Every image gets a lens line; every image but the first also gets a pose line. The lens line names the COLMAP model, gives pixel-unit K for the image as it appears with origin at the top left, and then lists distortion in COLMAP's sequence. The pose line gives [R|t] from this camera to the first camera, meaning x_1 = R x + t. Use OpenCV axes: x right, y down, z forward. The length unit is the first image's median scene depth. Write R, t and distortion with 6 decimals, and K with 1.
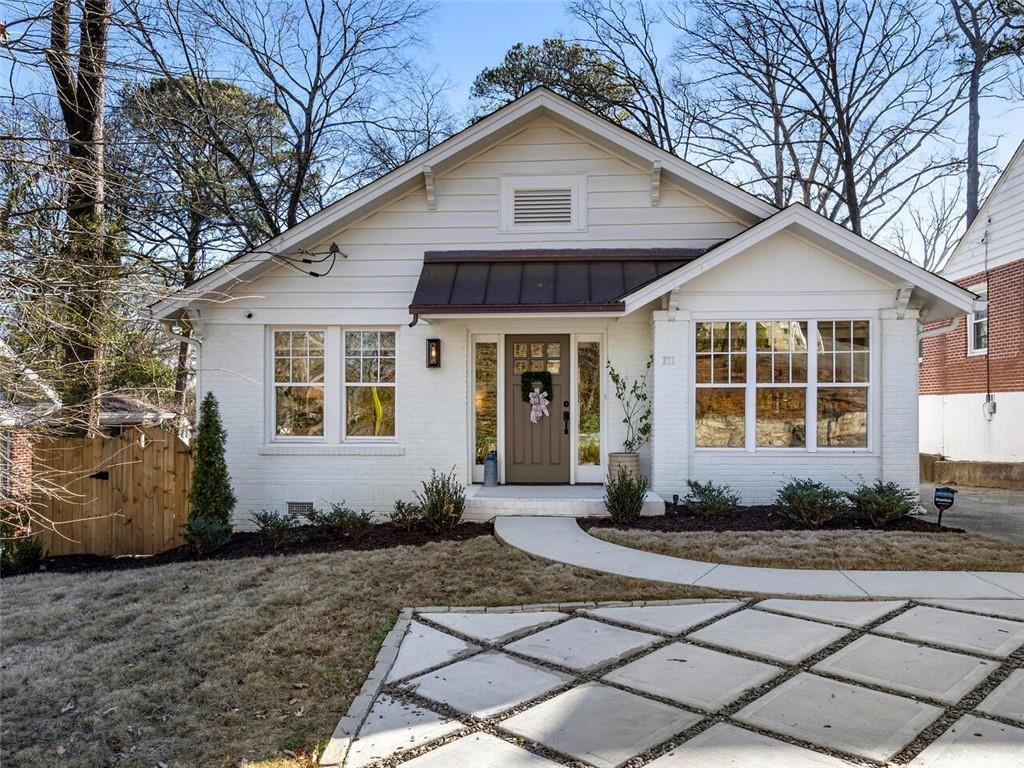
lens RADIAL K [[742.9, 0, 512.1], [0, 742.9, 404.3], [0, 0, 1]] dist [-0.007686, -0.004601]
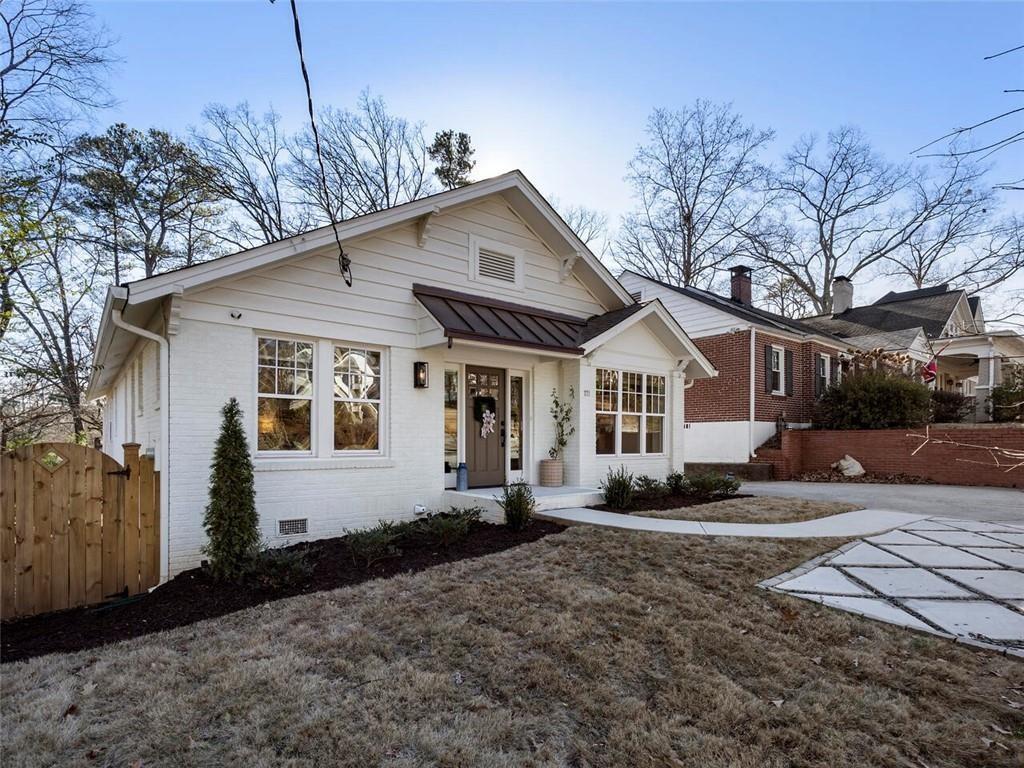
lens RADIAL K [[504.0, 0, 515.1], [0, 504.0, 435.3], [0, 0, 1]] dist [-0.004057, -0.001118]
pose [[0.777211, 0.007609, 0.629194, -0.471189], [-0.006936, 0.999970, -0.003525, 0.023774], [-0.629202, -0.001624, 0.777240, 0.318216]]
